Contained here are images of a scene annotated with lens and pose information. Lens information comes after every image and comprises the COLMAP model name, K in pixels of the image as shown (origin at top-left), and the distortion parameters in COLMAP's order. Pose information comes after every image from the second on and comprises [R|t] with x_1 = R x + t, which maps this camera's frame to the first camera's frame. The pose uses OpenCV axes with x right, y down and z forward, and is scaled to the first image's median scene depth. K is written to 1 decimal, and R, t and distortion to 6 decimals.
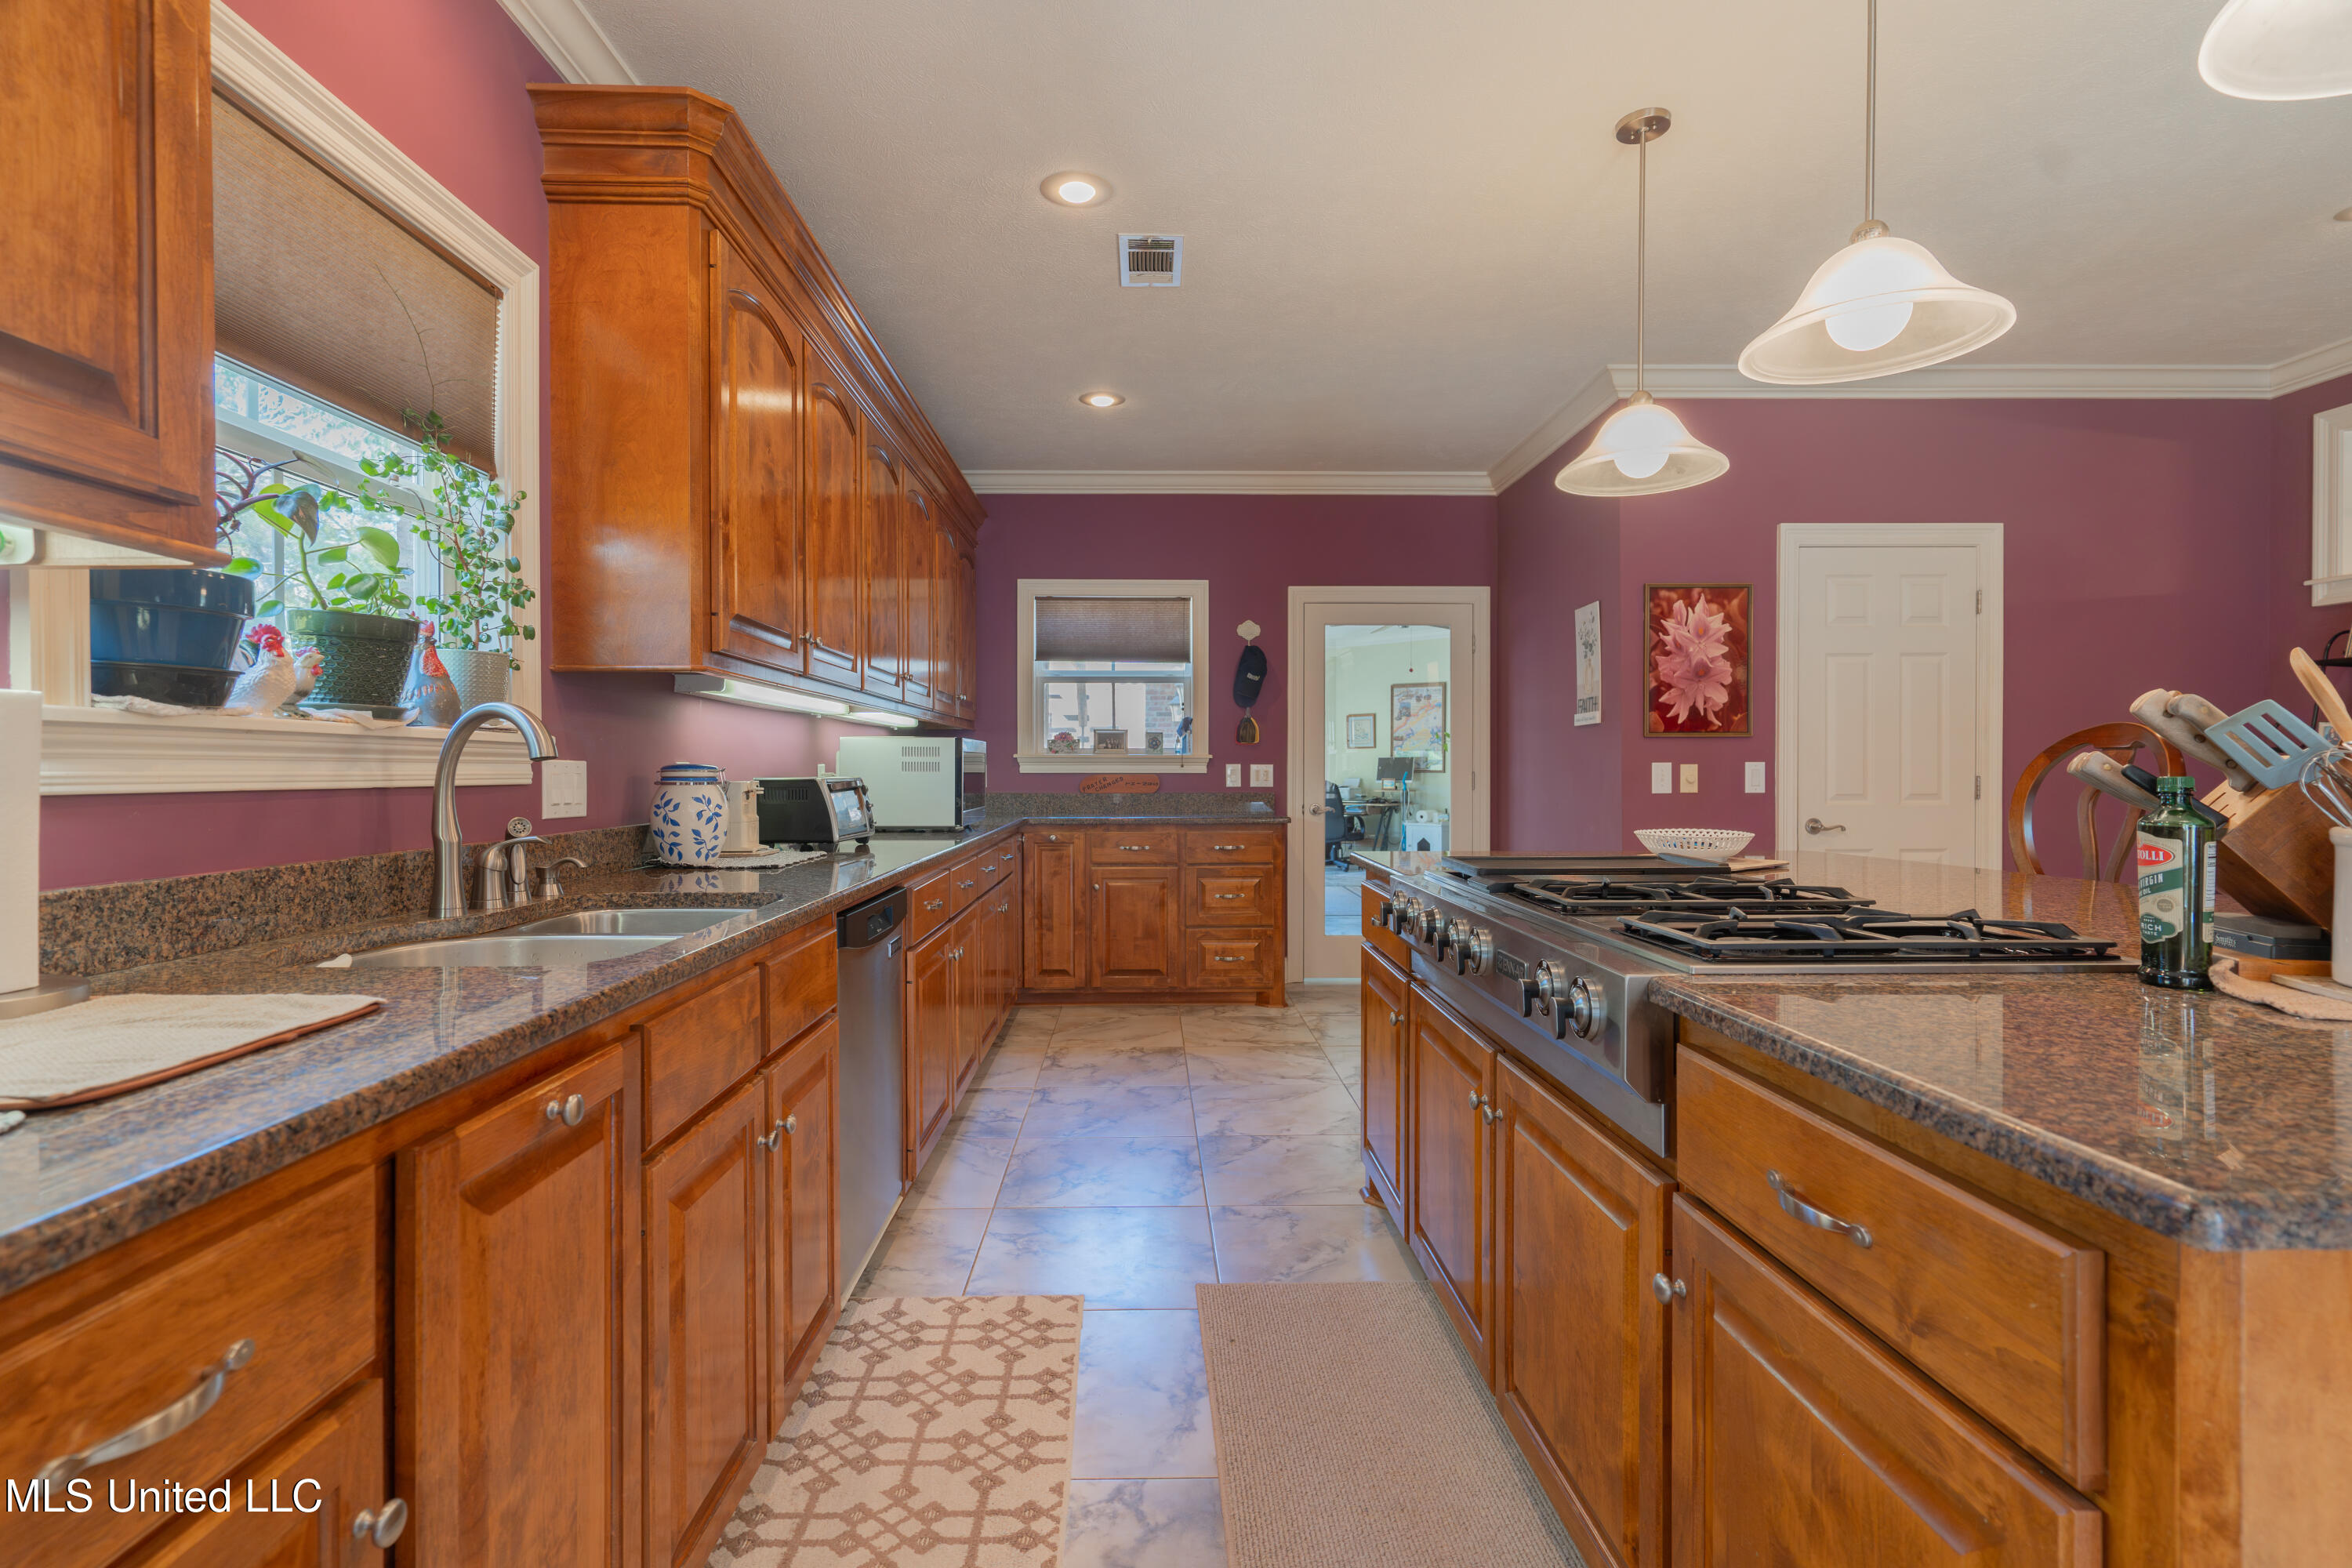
lens RADIAL K [[1116.3, 0, 1173.7], [0, 1116.3, 772.2], [0, 0, 1]] dist [0.002431, 0.000793]
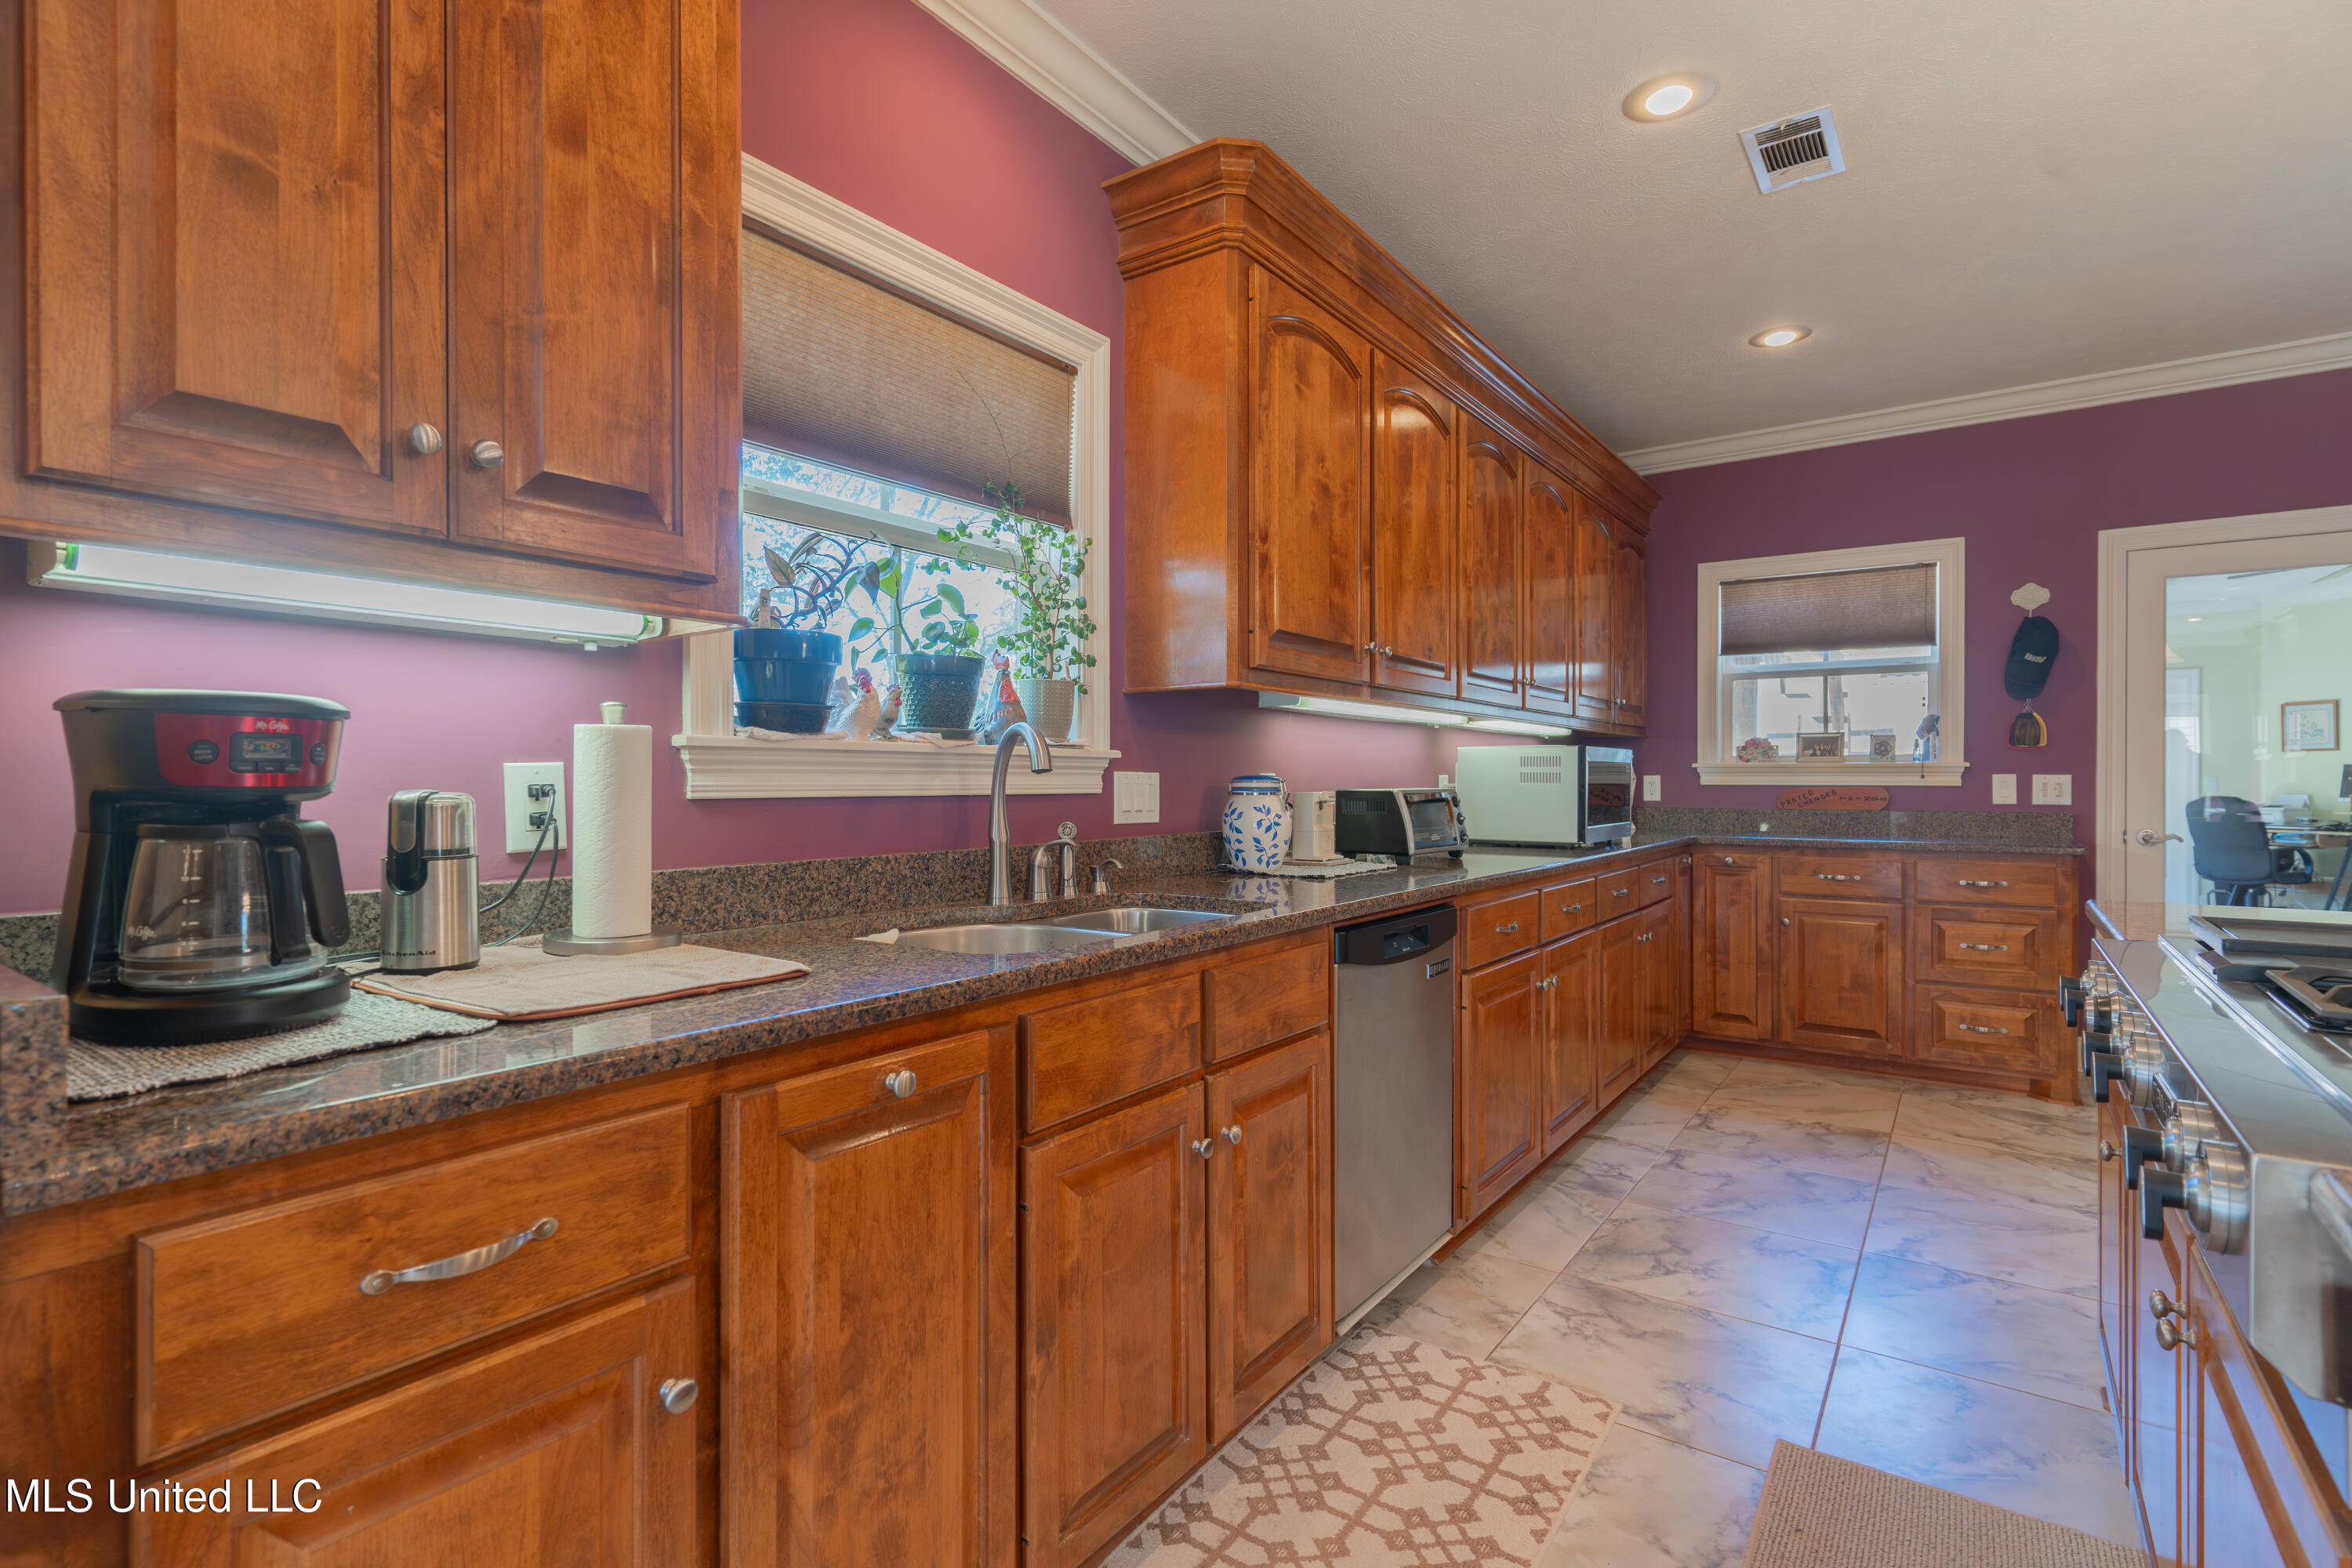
lens RADIAL K [[1123.6, 0, 1172.3], [0, 1123.6, 779.2], [0, 0, 1]] dist [0.002146, 0.001493]
pose [[0.797273, 0.000750, -0.603618, 0.170751], [-0.002738, 0.999993, -0.002374, -0.001223], [0.603613, 0.003546, 0.797270, 0.123213]]
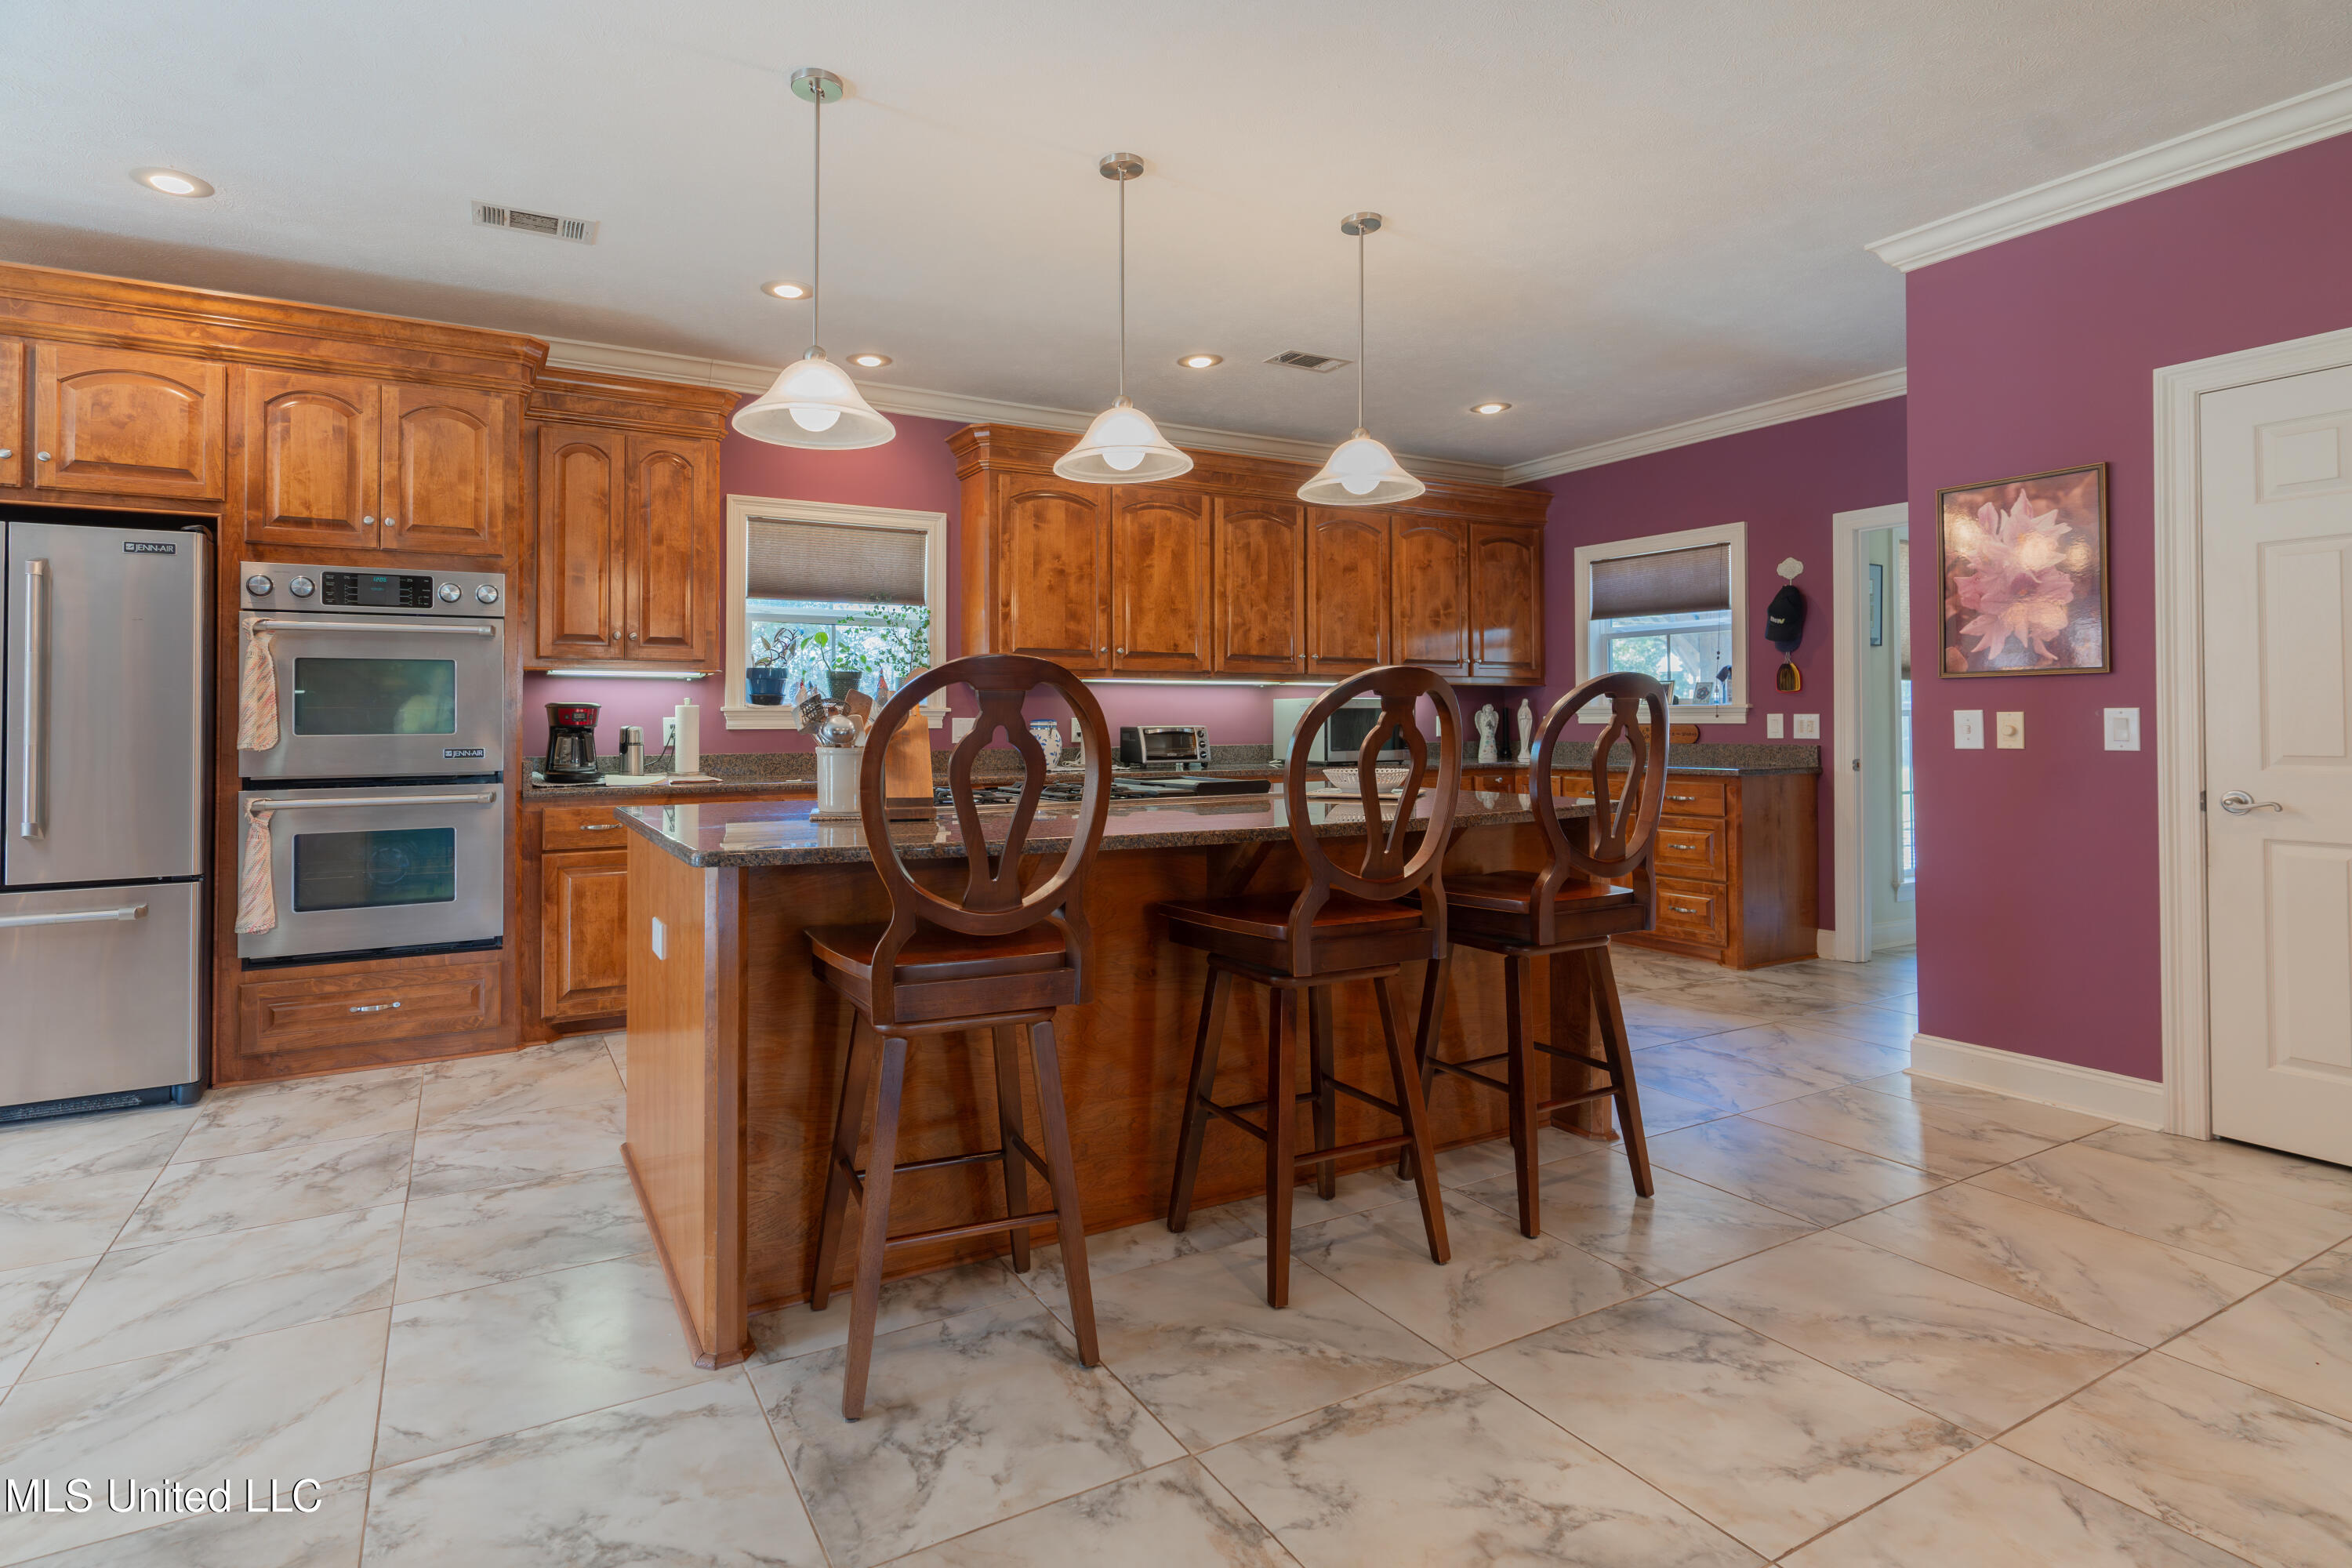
lens RADIAL K [[1165.9, 0, 1093.2], [0, 1165.9, 703.1], [0, 0, 1]] dist [0.001915, 0.000622]
pose [[0.454101, -0.016514, -0.890797, 1.762251], [0.001267, 0.999839, -0.017890, 0.001327], [0.890949, 0.006995, 0.454049, 0.140019]]
